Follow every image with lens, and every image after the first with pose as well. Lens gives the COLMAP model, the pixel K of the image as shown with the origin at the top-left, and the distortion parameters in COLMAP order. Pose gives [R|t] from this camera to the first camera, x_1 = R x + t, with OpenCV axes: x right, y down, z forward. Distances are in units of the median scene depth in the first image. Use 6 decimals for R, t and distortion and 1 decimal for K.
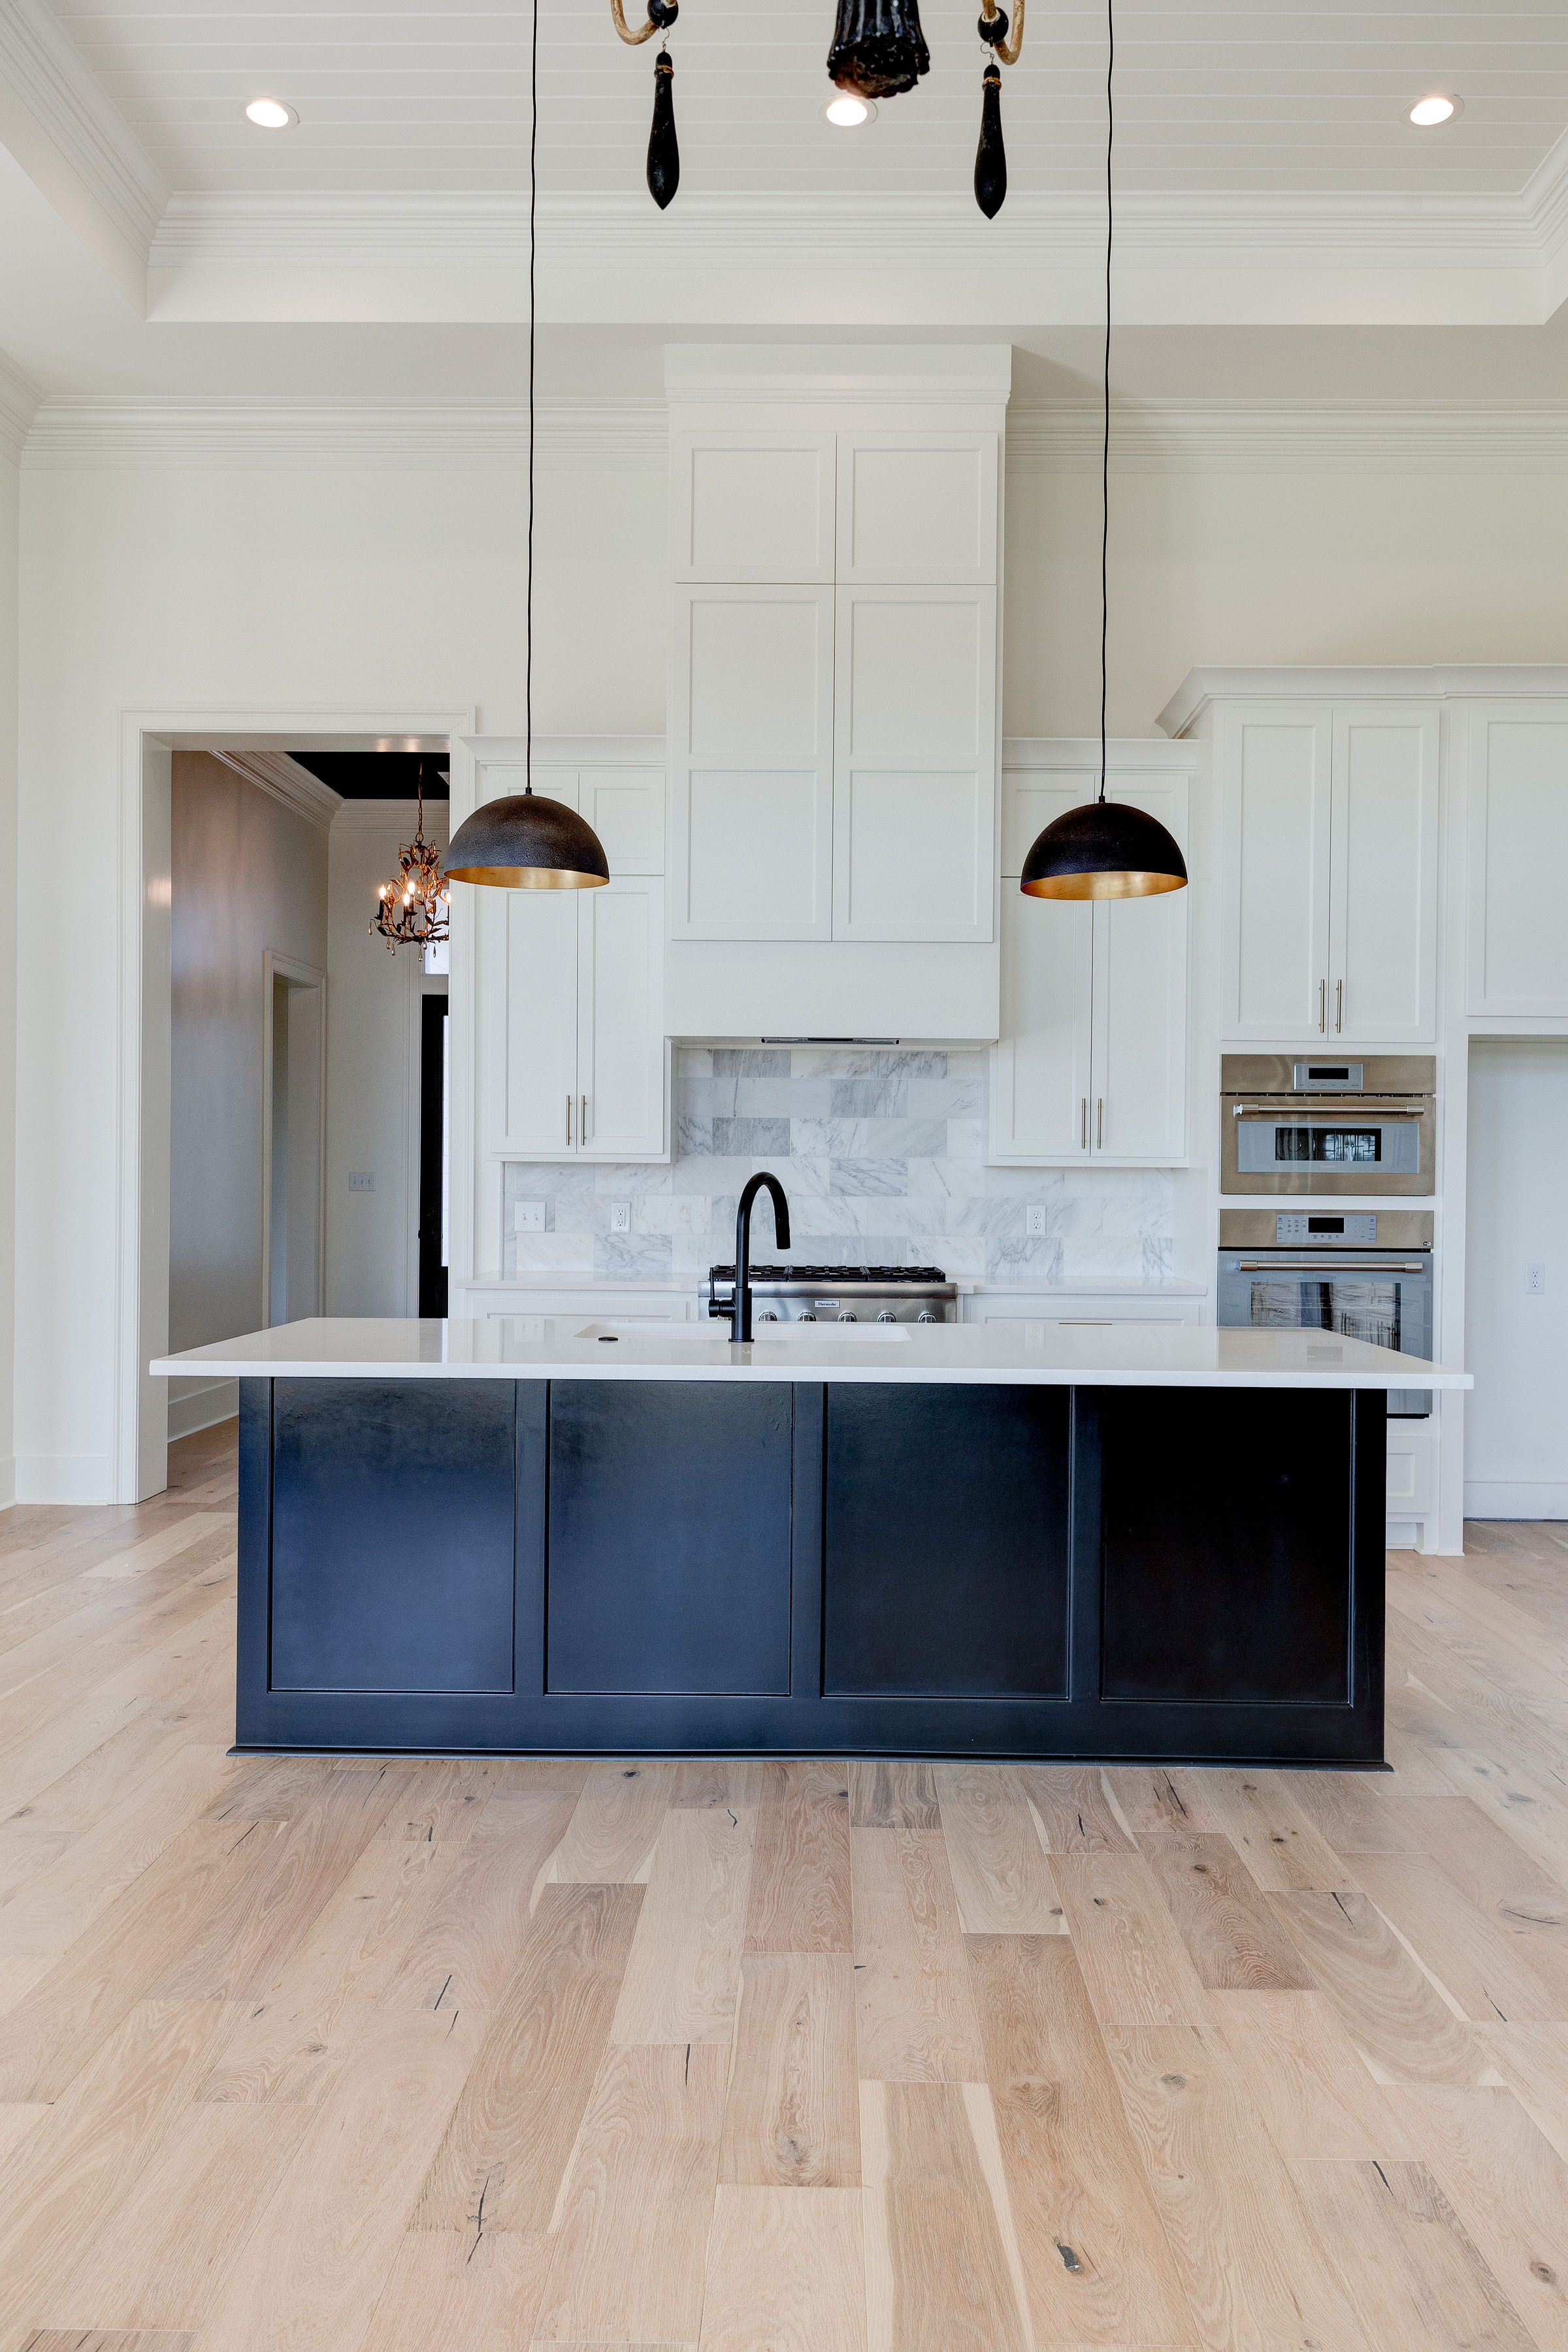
lens RADIAL K [[1791.9, 0, 783.1], [0, 1791.9, 1182.4], [0, 0, 1]] dist [0.000753, -0.013170]
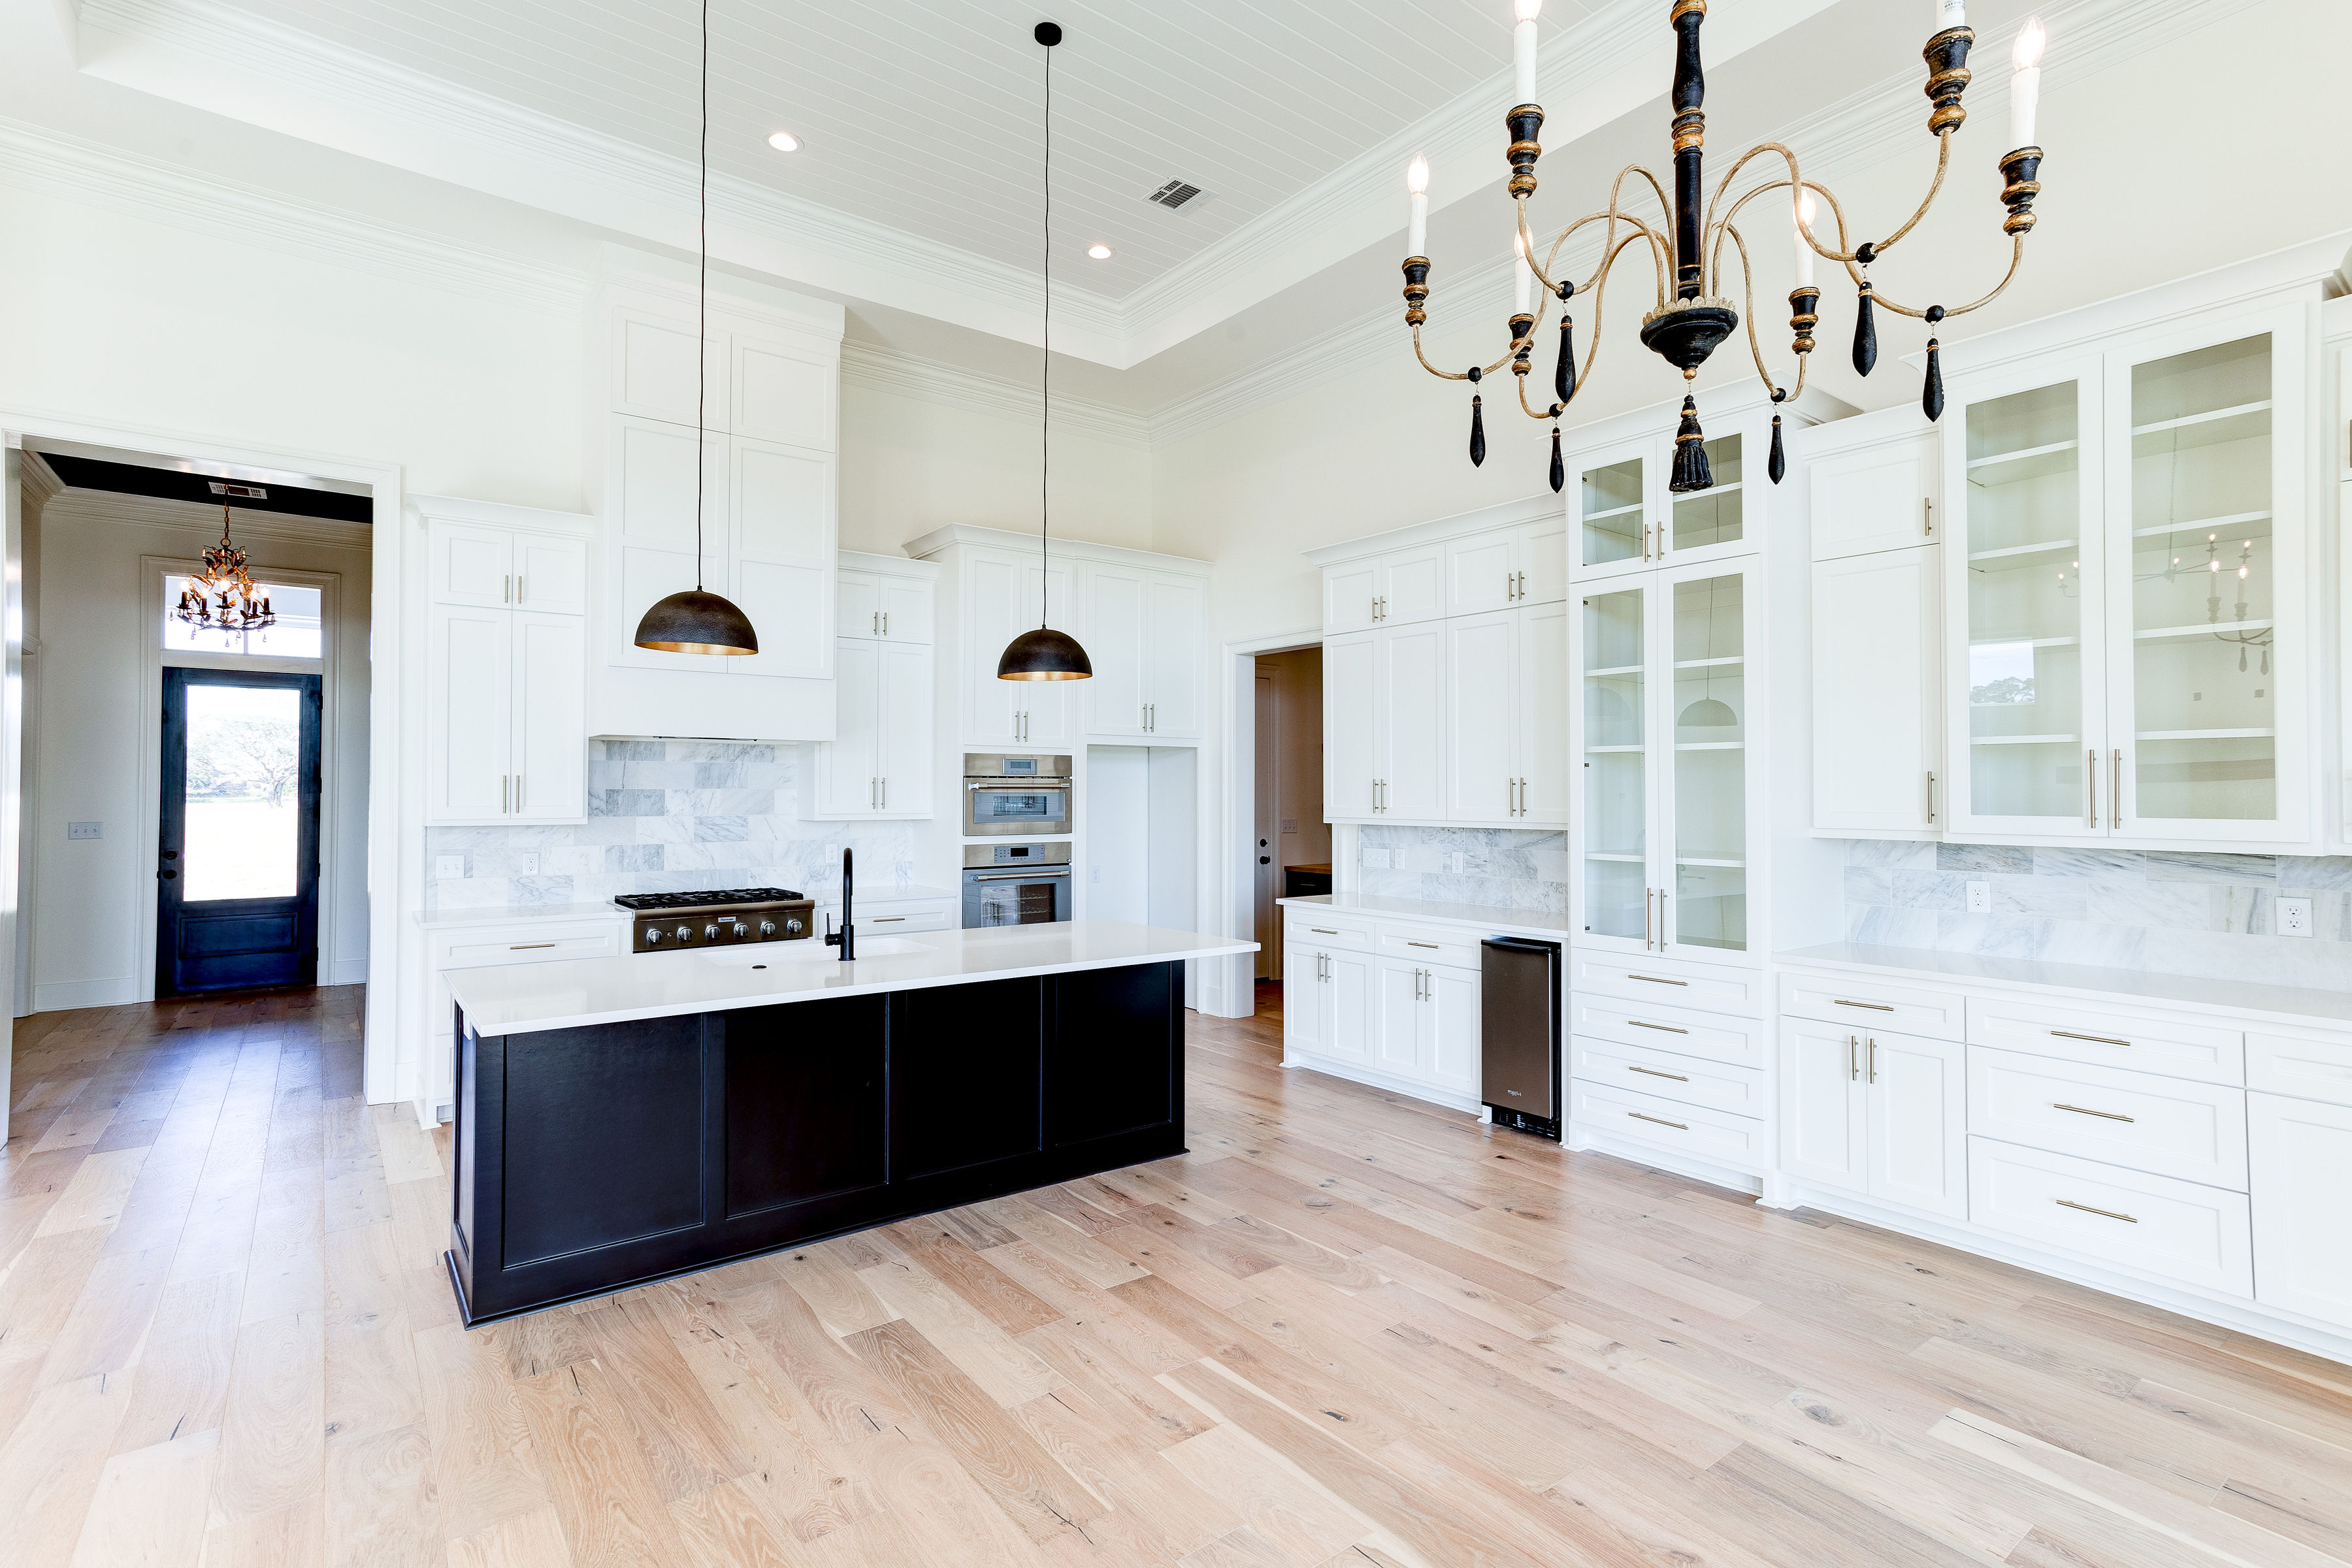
lens RADIAL K [[1140.7, 0, 1179.5], [0, 1140.7, 770.1], [0, 0, 1]] dist [-0.026995, 0.025407]
pose [[0.777610, 0.003815, 0.628736, -0.428203], [0.008459, 0.999828, -0.016528, -0.056812], [-0.628690, 0.018171, 0.777443, 0.059716]]
